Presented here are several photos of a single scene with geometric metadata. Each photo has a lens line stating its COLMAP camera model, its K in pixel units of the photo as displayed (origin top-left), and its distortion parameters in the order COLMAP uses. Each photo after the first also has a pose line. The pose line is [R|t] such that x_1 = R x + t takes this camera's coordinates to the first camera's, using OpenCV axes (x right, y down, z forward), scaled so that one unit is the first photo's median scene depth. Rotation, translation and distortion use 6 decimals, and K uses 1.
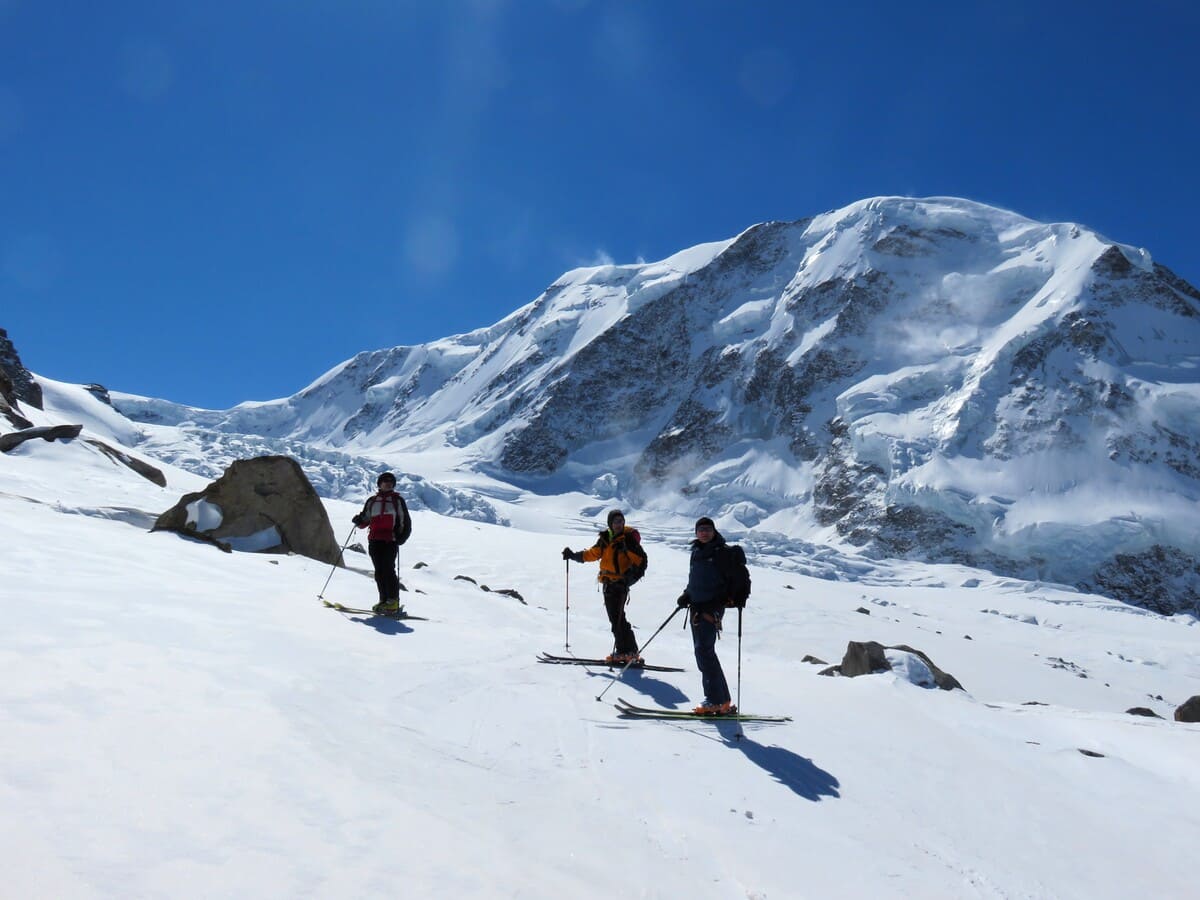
lens RADIAL K [[1087.1, 0, 600.0], [0, 1087.1, 450.0], [0, 0, 1]] dist [-0.005385, -0.001283]
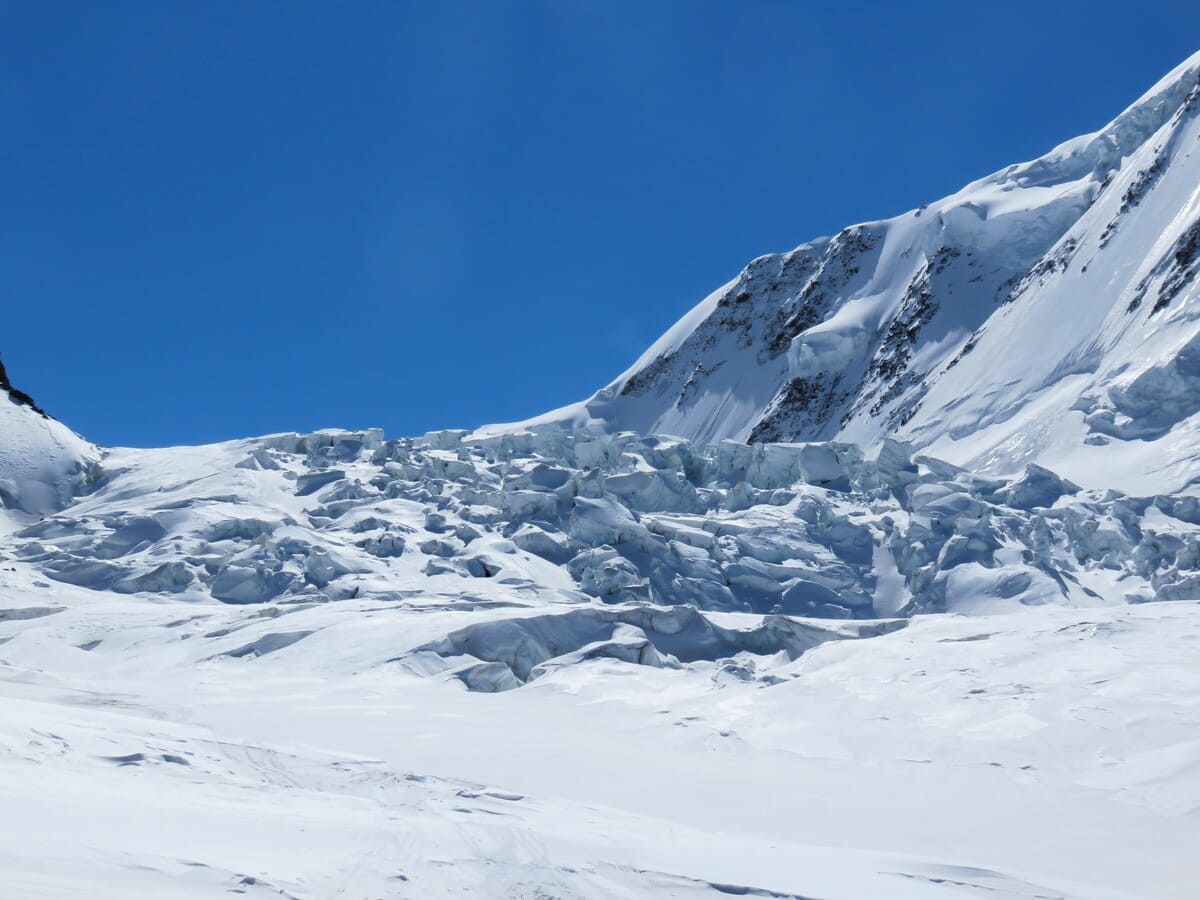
lens RADIAL K [[2033.6, 0, 600.0], [0, 2033.6, 450.0], [0, 0, 1]] dist [-0.047789, -0.130170]
pose [[0.957924, -0.123341, -0.259169, -0.108656], [0.111610, 0.991966, -0.059559, 0.014693], [0.264433, 0.028127, 0.963994, 0.342458]]
